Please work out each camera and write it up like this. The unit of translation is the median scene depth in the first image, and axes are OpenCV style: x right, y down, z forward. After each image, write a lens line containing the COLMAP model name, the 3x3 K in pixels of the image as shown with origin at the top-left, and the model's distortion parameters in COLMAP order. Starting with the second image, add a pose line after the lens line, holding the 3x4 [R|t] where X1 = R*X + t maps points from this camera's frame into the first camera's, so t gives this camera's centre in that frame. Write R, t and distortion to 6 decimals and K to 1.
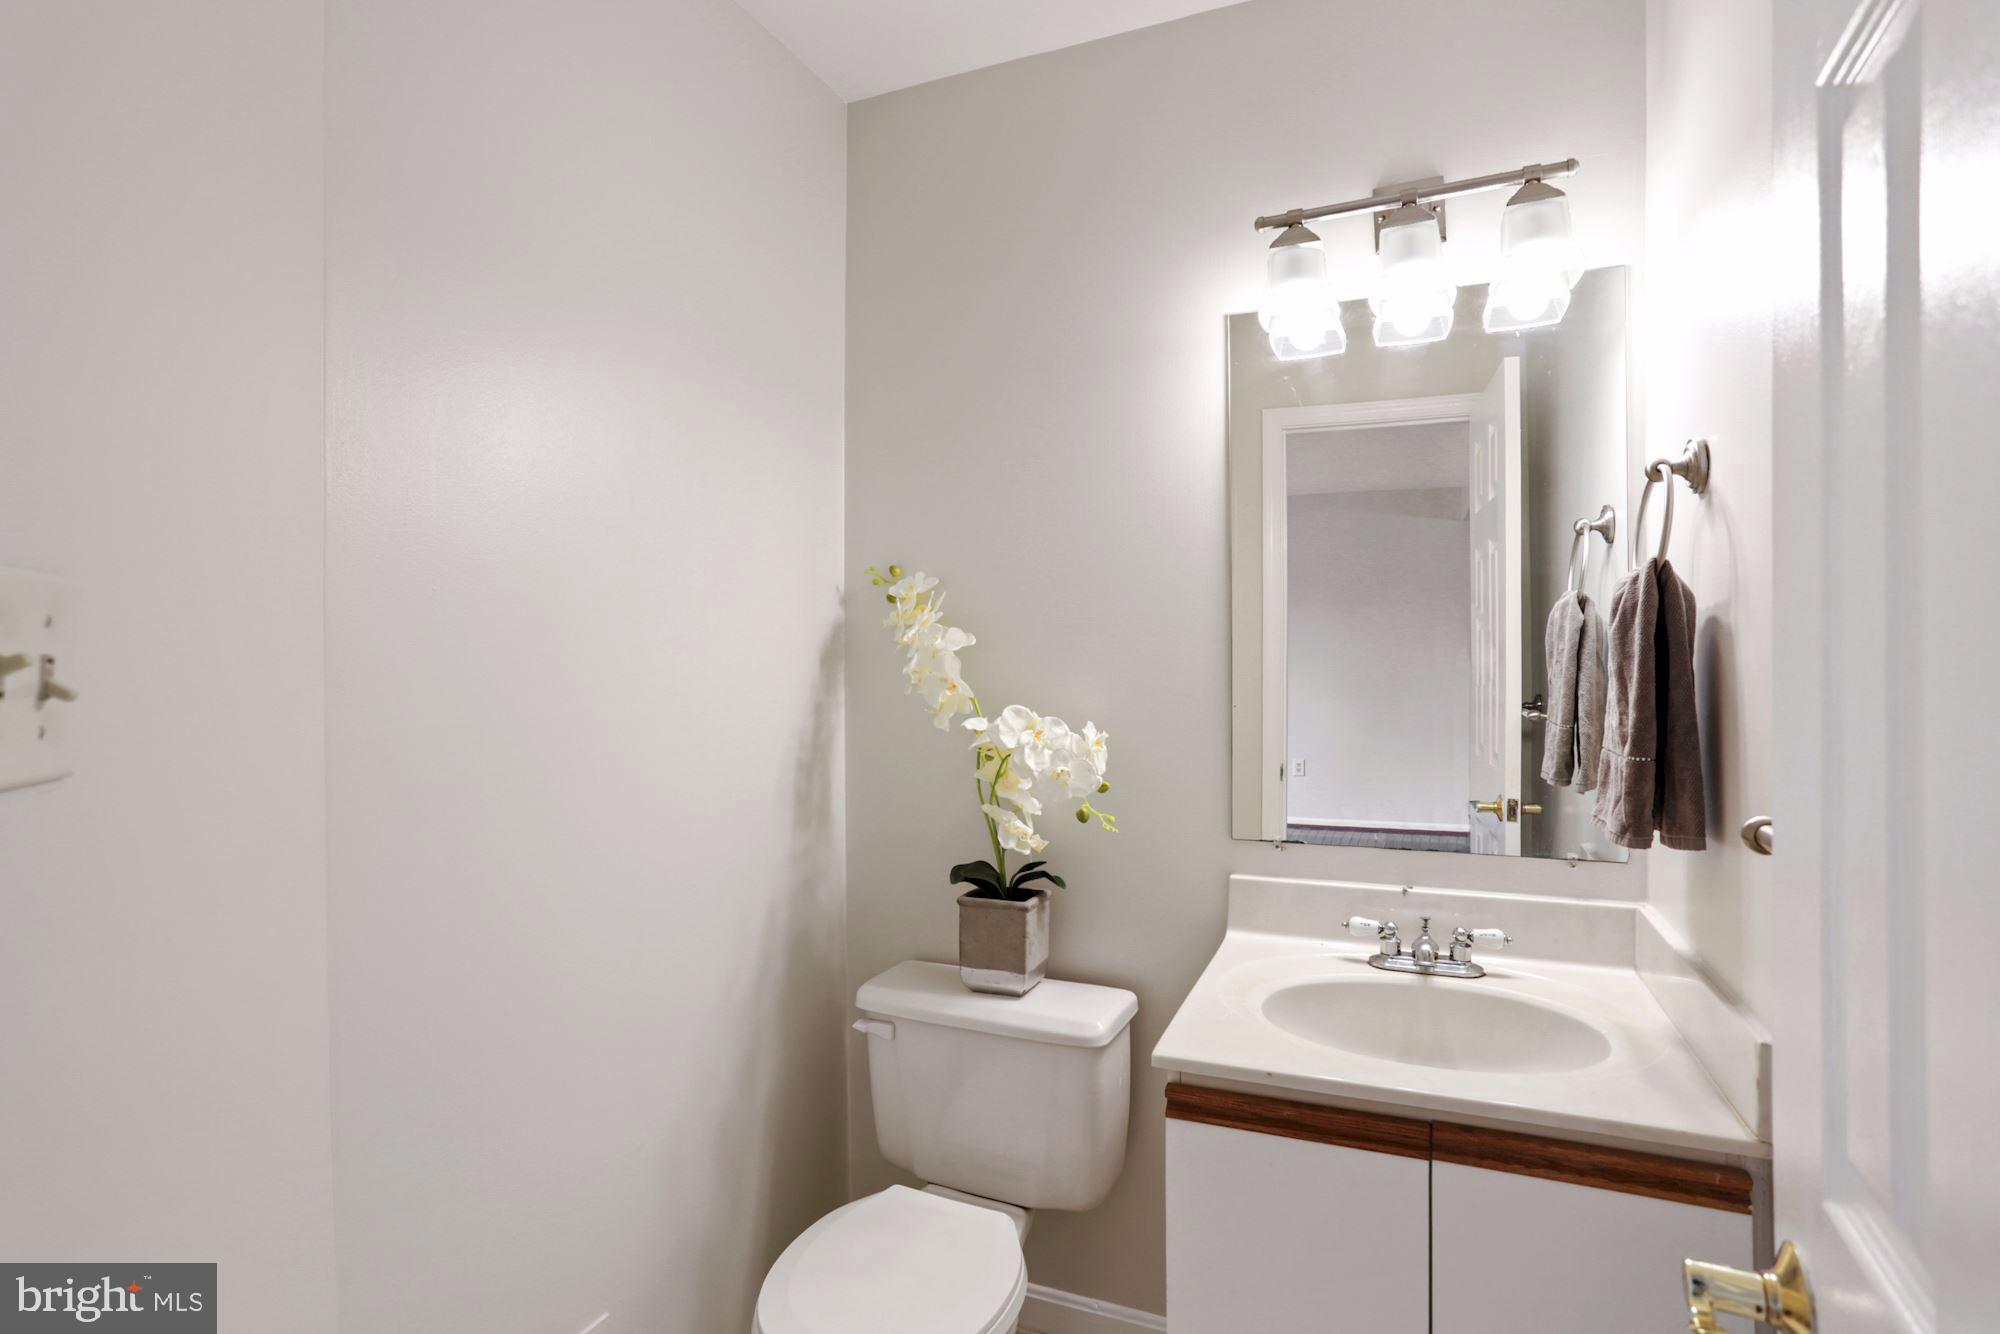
lens RADIAL K [[982.8, 0, 1002.8], [0, 982.8, 654.6], [0, 0, 1]] dist [-0.068695, 0.027703]
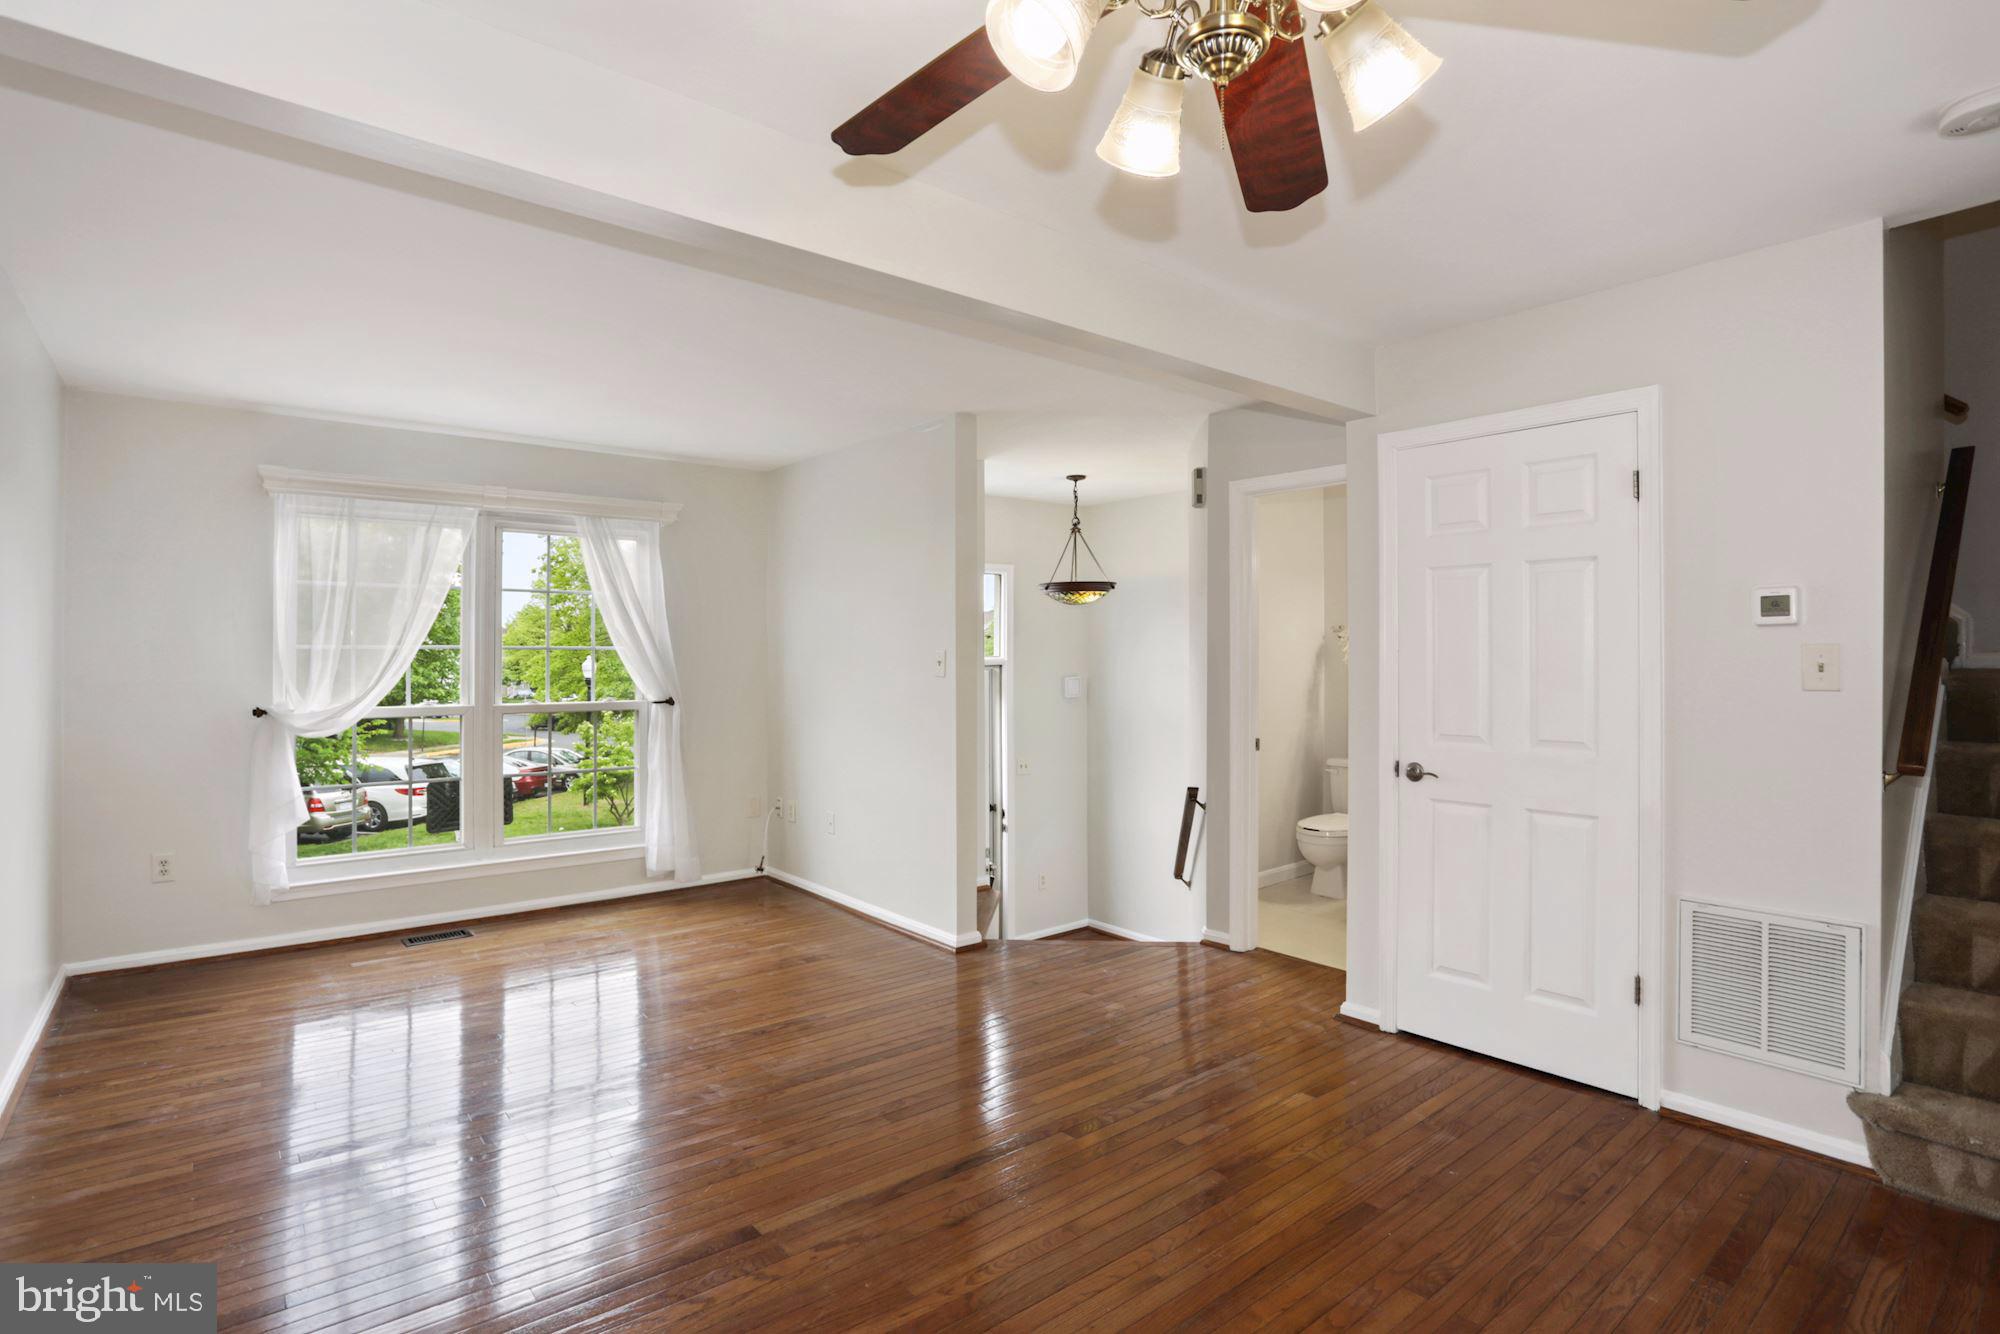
lens RADIAL K [[982.8, 0, 1002.8], [0, 982.8, 654.6], [0, 0, 1]] dist [-0.068695, 0.027703]
pose [[0.883305, 0.000454, -0.468799, 0.394333], [0.000154, 0.999999, 0.001258, -0.008022], [0.468800, -0.001183, 0.883304, -2.238725]]
